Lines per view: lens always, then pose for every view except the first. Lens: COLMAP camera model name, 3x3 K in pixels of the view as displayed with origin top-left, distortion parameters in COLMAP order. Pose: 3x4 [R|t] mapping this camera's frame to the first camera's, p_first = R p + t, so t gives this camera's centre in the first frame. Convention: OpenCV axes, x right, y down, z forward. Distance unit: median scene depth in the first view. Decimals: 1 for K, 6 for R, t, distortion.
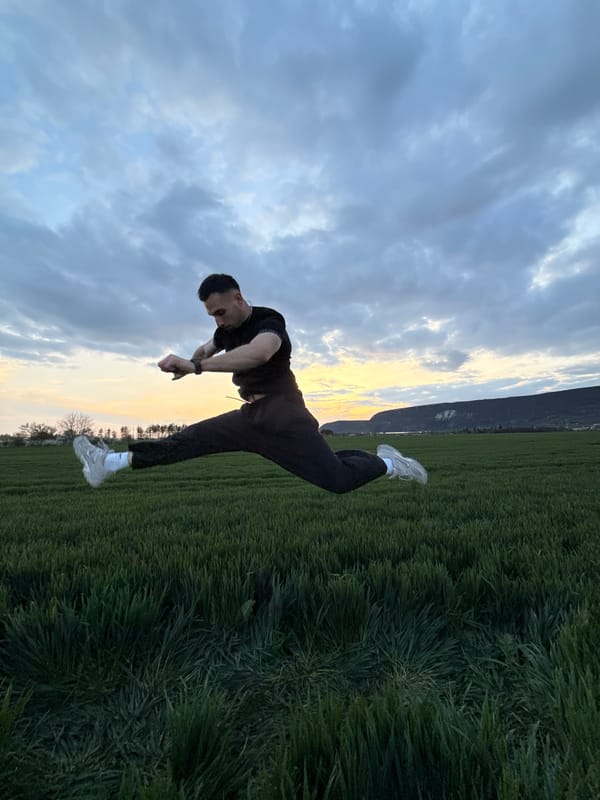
lens RADIAL K [[318.7, 0, 300.0], [0, 318.7, 400.0], [0, 0, 1]] dist [0.002534, 0.000119]
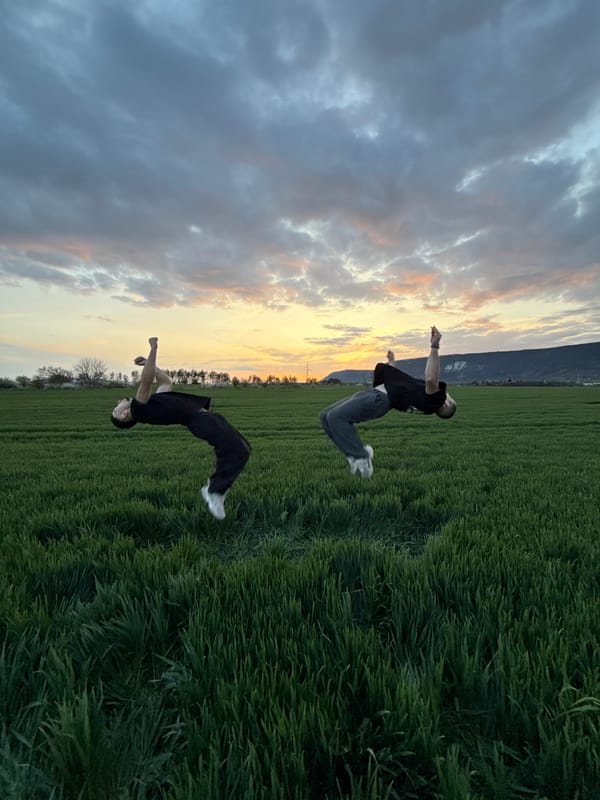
lens RADIAL K [[318.7, 0, 300.0], [0, 318.7, 400.0], [0, 0, 1]] dist [0.002534, 0.000119]
pose [[0.999439, 0.025332, -0.021919, -0.013132], [-0.021433, 0.986435, 0.162748, -0.063606], [0.025744, -0.162187, 0.986424, -0.151134]]
